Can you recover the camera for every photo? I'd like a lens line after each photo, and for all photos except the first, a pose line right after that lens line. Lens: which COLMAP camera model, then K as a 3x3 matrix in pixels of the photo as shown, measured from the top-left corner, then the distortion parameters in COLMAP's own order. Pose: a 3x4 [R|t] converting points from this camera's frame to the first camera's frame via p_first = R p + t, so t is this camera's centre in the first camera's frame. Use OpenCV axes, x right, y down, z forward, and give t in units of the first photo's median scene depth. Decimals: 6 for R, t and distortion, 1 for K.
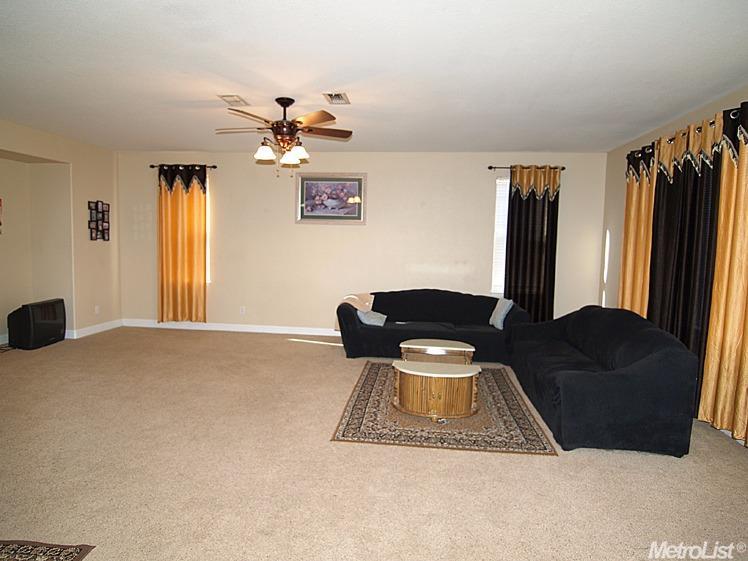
lens RADIAL K [[473.6, 0, 374.0], [0, 473.6, 280.5], [0, 0, 1]] dist [-0.030030, 0.004666]
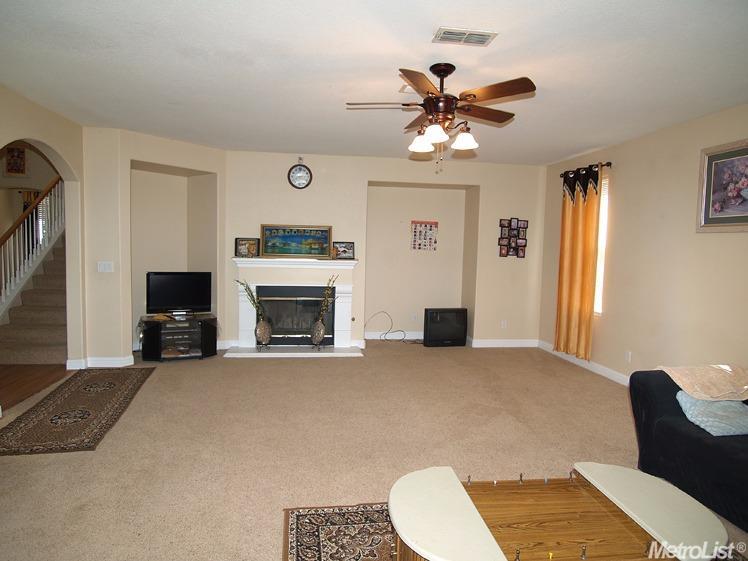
lens RADIAL K [[473.6, 0, 374.0], [0, 473.6, 280.5], [0, 0, 1]] dist [-0.030030, 0.004666]
pose [[0.246315, 0.053333, -0.967721, 0.328321], [-0.102878, 0.994282, 0.028611, -0.032858], [0.963714, 0.092510, 0.250393, 0.454371]]
